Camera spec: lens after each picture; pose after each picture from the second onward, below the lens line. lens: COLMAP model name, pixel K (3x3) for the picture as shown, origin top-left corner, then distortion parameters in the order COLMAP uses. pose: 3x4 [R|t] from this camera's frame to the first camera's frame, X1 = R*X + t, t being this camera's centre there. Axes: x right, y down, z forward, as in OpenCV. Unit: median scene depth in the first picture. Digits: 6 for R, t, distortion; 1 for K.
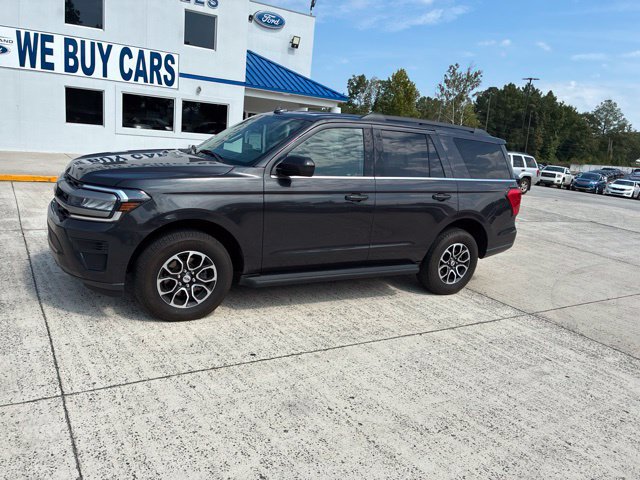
lens RADIAL K [[482.9, 0, 316.3], [0, 482.9, 237.8], [0, 0, 1]] dist [0.058343, -0.076192]
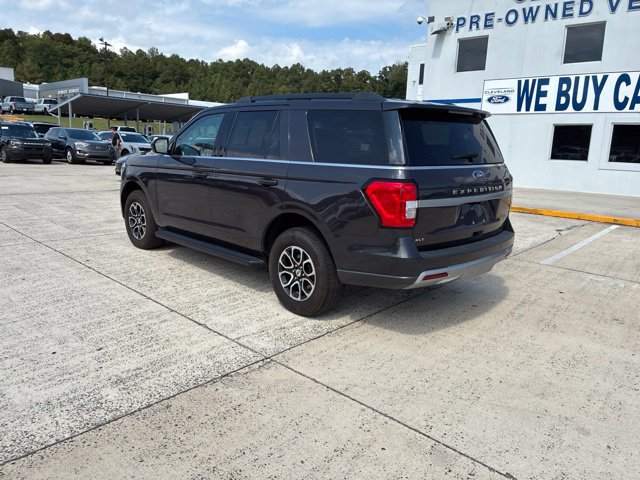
lens RADIAL K [[482.9, 0, 316.4], [0, 482.9, 236.7], [0, 0, 1]] dist [0.058343, -0.076192]
pose [[0.251848, 0.099891, -0.962598, 1.143820], [-0.217629, 0.975028, 0.044242, -0.049271], [0.942980, 0.198347, 0.267298, 0.914015]]
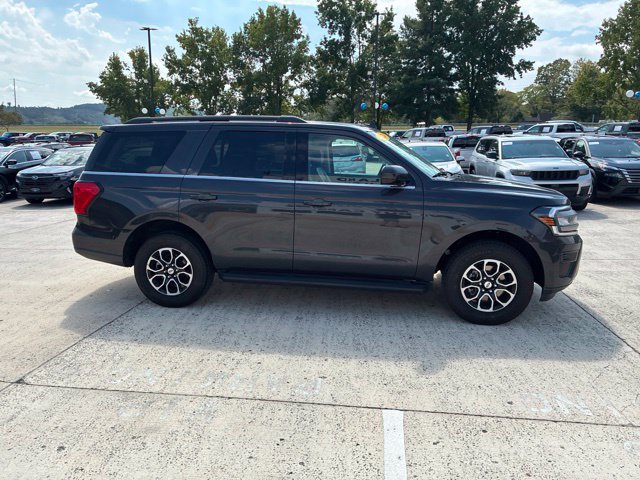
lens RADIAL K [[482.9, 0, 327.1], [0, 482.9, 233.9], [0, 0, 1]] dist [0.058343, -0.076192]
pose [[-0.775550, -0.220309, 0.591596, -0.683043], [0.047267, 0.914233, 0.402423, -0.484142], [-0.629514, 0.340062, -0.698620, 1.901204]]
